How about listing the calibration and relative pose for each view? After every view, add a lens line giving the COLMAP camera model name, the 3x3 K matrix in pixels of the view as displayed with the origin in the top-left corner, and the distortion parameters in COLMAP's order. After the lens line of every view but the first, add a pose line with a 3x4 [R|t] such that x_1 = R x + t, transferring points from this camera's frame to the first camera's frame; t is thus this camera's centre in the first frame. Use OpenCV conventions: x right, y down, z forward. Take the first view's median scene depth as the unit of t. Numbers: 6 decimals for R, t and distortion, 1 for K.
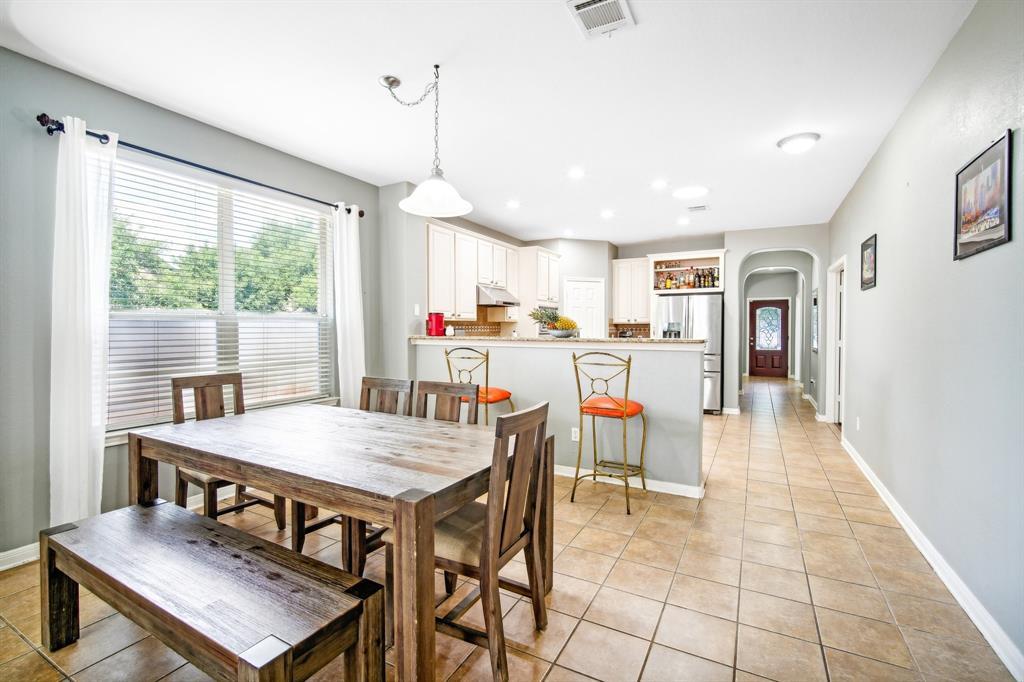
lens RADIAL K [[454.4, 0, 511.6], [0, 454.4, 338.0], [0, 0, 1]] dist [-0.012286, 0.002687]
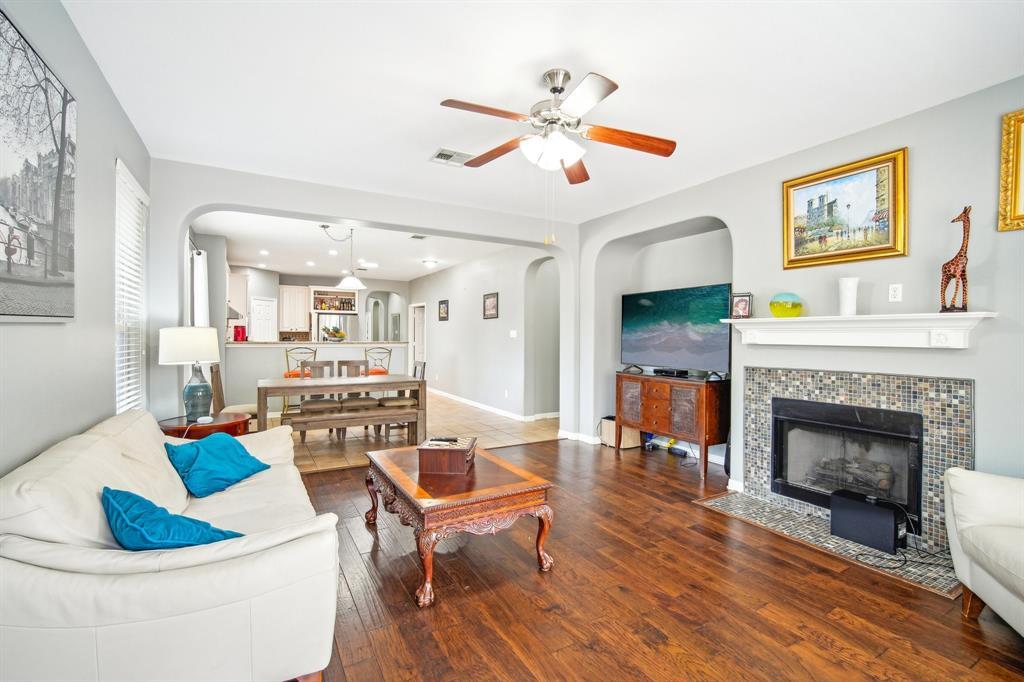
lens RADIAL K [[454.4, 0, 512.0], [0, 454.4, 335.4], [0, 0, 1]] dist [-0.012286, 0.002687]
pose [[0.529372, 0.002669, 0.848386, -0.617272], [0.009503, 0.999914, -0.009075, -0.001266], [-0.848337, 0.012866, 0.529301, -0.349038]]
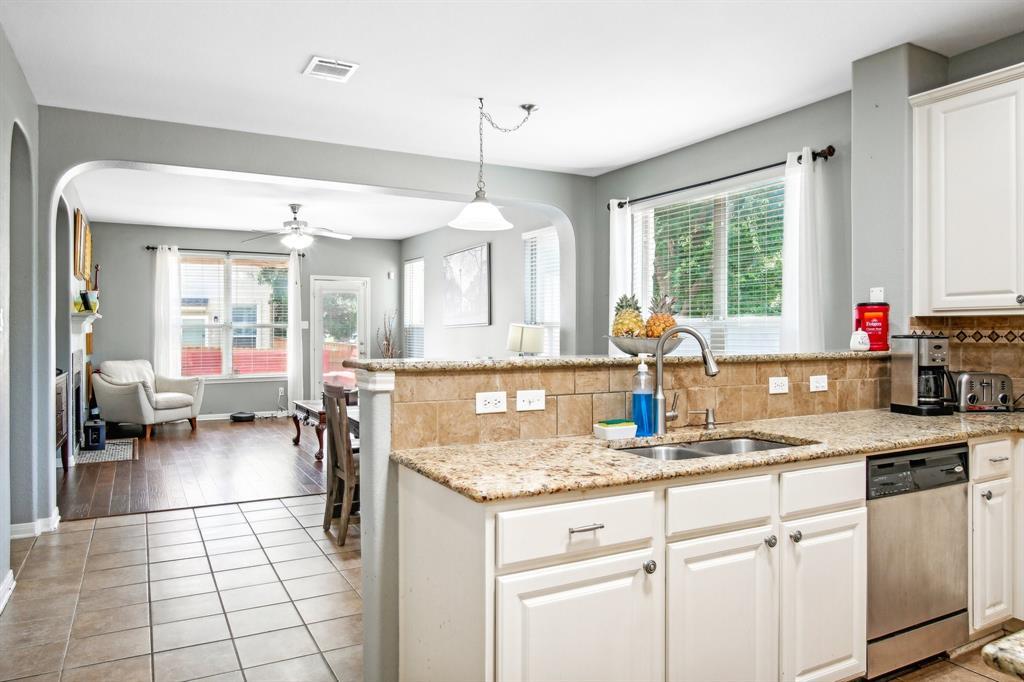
lens RADIAL K [[690.3, 0, 510.9], [0, 690.3, 336.5], [0, 0, 1]] dist [-0.011020, -0.001895]
pose [[-0.550231, 0.004629, -0.834999, 0.431039], [-0.019251, 0.999649, 0.018227, -0.017325], [0.834790, 0.026103, -0.549949, 0.713810]]
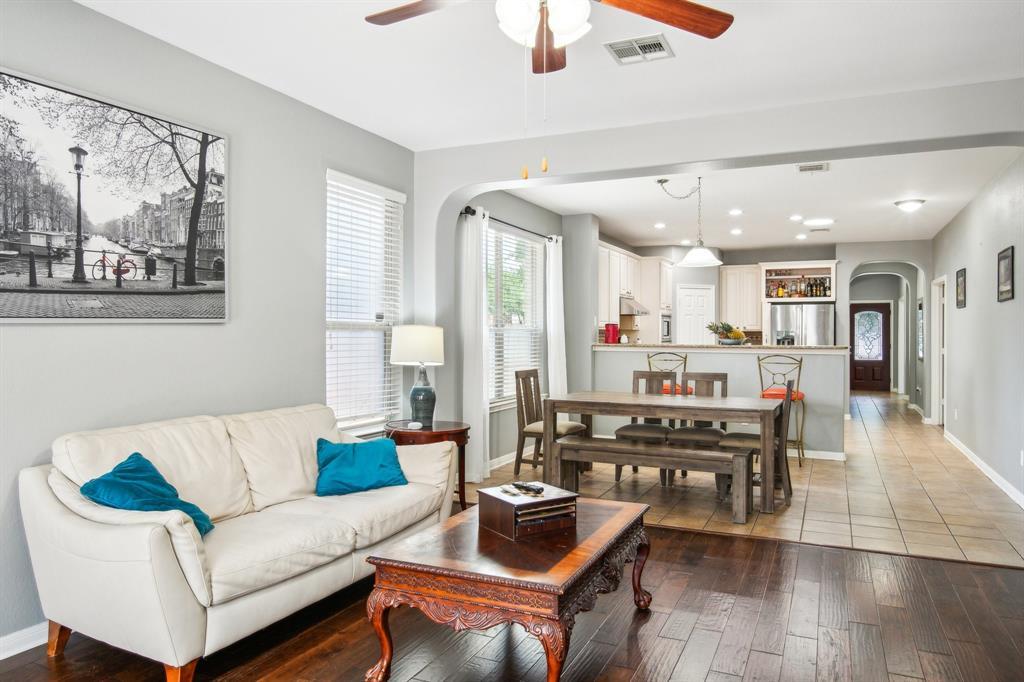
lens RADIAL K [[690.3, 0, 514.0], [0, 690.3, 331.0], [0, 0, 1]] dist [-0.011020, -0.001895]
pose [[0.998091, 0.003793, 0.061646, -0.342433], [-0.002417, 0.999747, -0.022382, 0.002917], [-0.061715, 0.022191, 0.997847, -0.495482]]
